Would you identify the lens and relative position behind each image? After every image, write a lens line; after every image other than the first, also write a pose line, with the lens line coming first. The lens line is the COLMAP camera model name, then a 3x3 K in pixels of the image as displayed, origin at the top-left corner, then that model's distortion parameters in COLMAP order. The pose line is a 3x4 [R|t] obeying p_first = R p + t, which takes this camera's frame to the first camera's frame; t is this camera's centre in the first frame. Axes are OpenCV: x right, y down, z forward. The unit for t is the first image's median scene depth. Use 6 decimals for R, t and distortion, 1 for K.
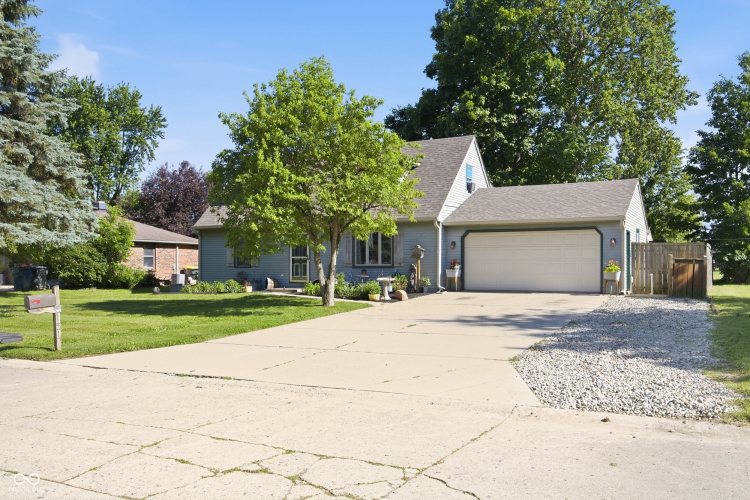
lens RADIAL K [[688.3, 0, 370.5], [0, 688.3, 257.4], [0, 0, 1]] dist [-0.019420, 0.000000]
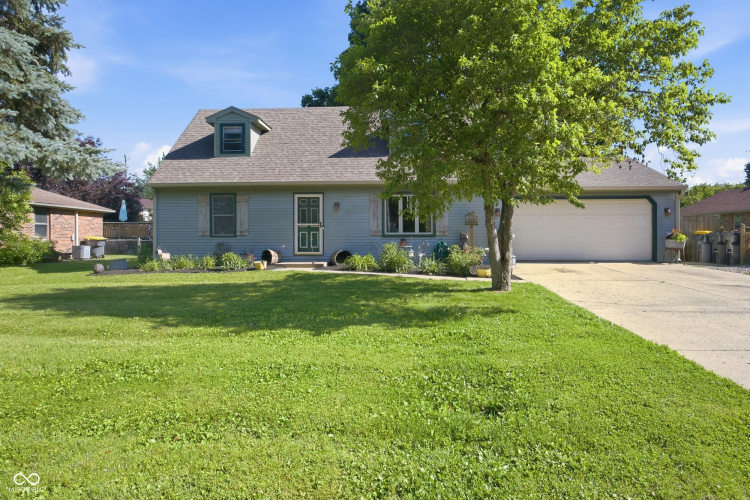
lens RADIAL K [[468.0, 0, 374.0], [0, 468.0, 231.1], [0, 0, 1]] dist [-0.006846, -0.002390]
pose [[0.904441, 0.006796, 0.426544, -0.271521], [-0.005030, 0.999973, -0.005268, 0.010468], [-0.426569, 0.002619, 0.904451, 0.456660]]
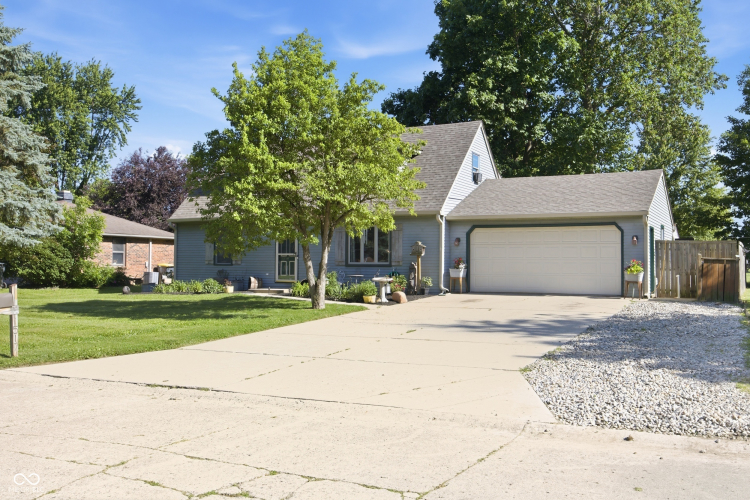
lens RADIAL K [[754.0, 0, 375.8], [0, 754.0, 247.4], [0, 0, 1]] dist [-0.018662, 0.000000]
pose [[0.999874, 0.006491, 0.014498, -0.001223], [-0.006350, 0.999933, -0.009684, -0.000159], [-0.014560, 0.009591, 0.999848, 0.015244]]
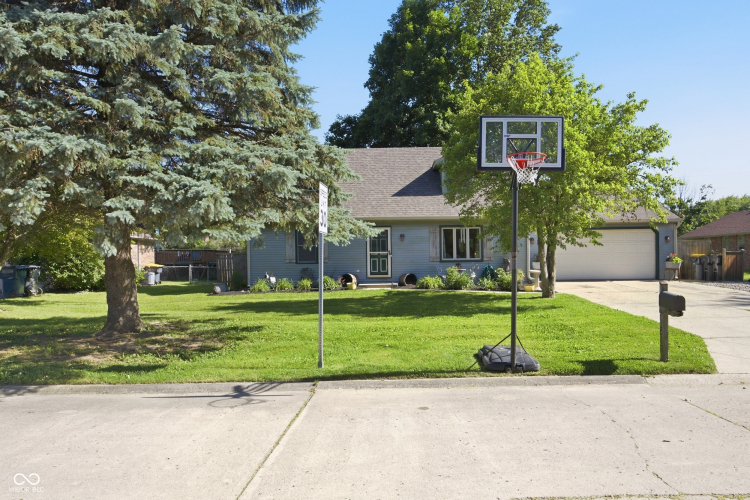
lens RADIAL K [[568.0, 0, 376.1], [0, 568.0, 250.9], [0, 0, 1]] dist [-0.010615, 0.000312]
pose [[0.883067, -0.001962, 0.469243, -0.493932], [0.005581, 0.999964, -0.006321, 0.002877], [-0.469213, 0.008201, 0.883047, 0.270834]]
